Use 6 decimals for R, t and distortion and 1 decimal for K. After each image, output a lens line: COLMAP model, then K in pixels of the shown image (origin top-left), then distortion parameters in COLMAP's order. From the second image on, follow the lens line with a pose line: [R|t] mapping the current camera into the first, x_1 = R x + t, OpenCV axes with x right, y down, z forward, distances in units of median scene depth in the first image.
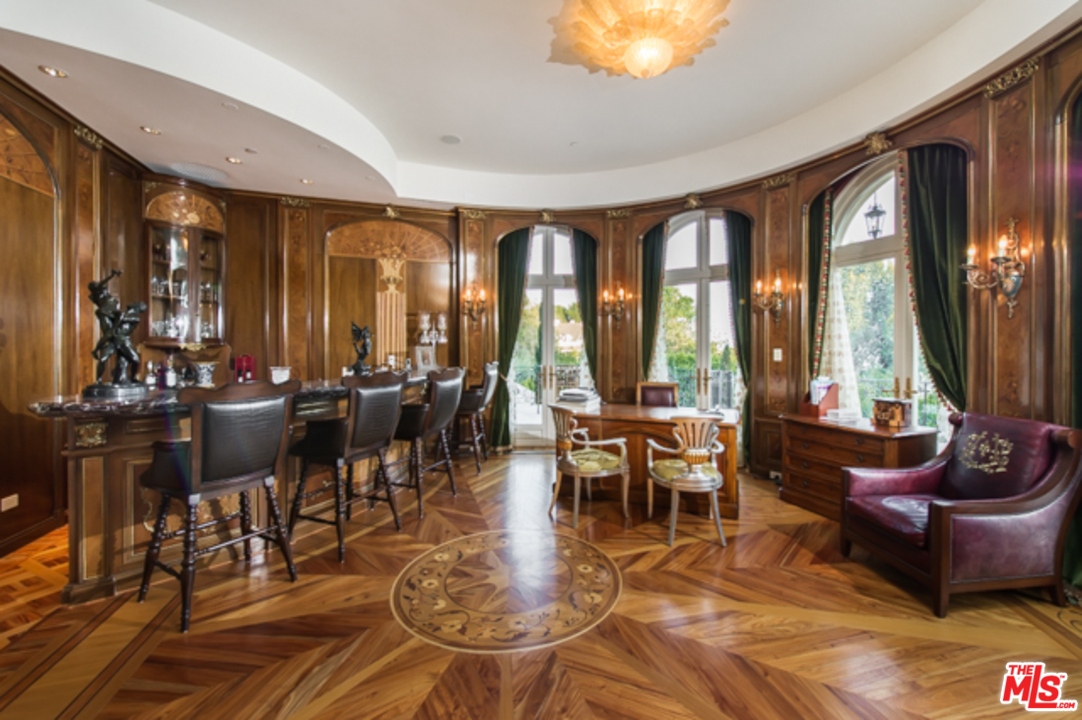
lens RADIAL K [[454.8, 0, 539.9], [0, 454.8, 349.1], [0, 0, 1]] dist [-0.017271, -0.000276]
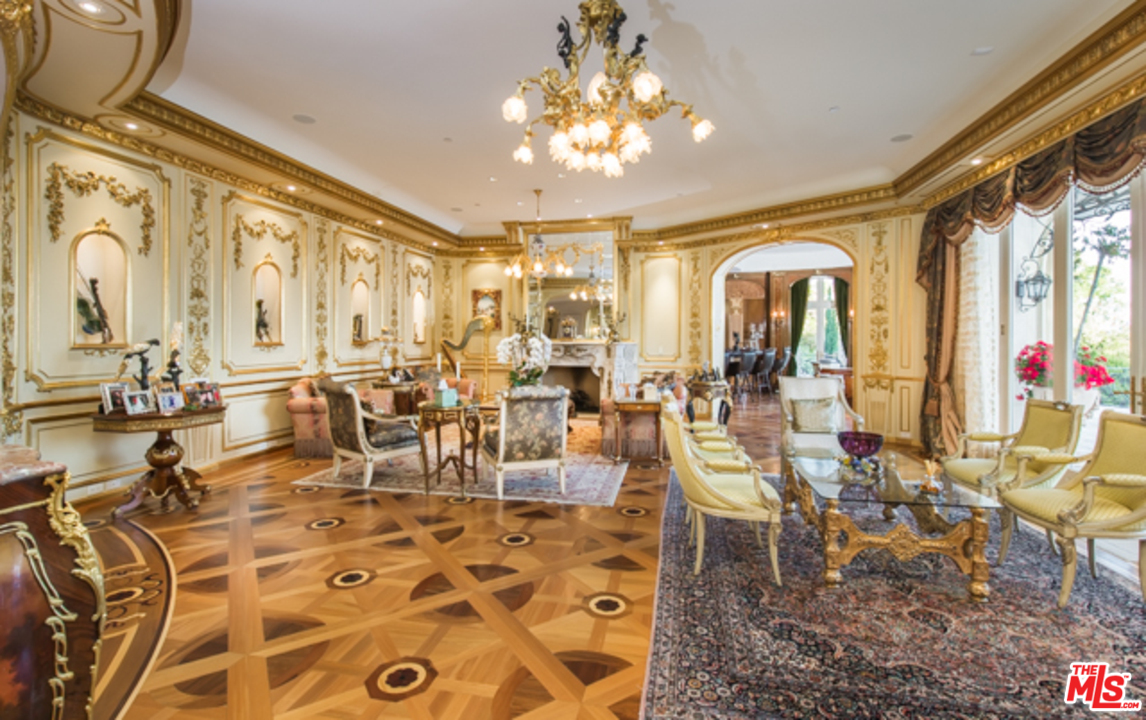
lens RADIAL K [[544.7, 0, 569.0], [0, 544.7, 336.4], [0, 0, 1]] dist [-0.000010, 0.000022]
pose [[0.885907, -0.001206, -0.463862, 0.167453], [-0.005155, 0.999909, -0.012447, 0.014728], [0.463835, 0.013418, 0.885820, -1.694391]]
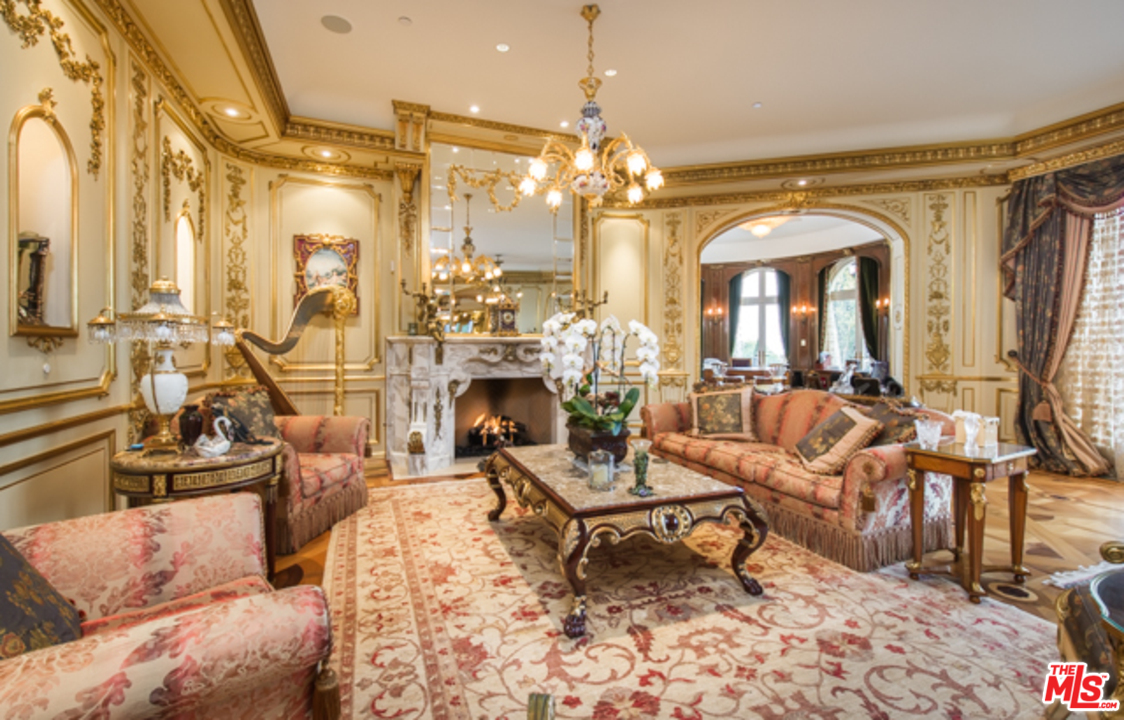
lens RADIAL K [[506.3, 0, 576.8], [0, 506.3, 339.1], [0, 0, 1]] dist [-0.003938, 0.000175]
pose [[0.992975, 0.000426, 0.118319, -0.698645], [0.001679, 0.999842, -0.017691, 0.032621], [-0.118308, 0.017766, 0.992818, -1.054443]]
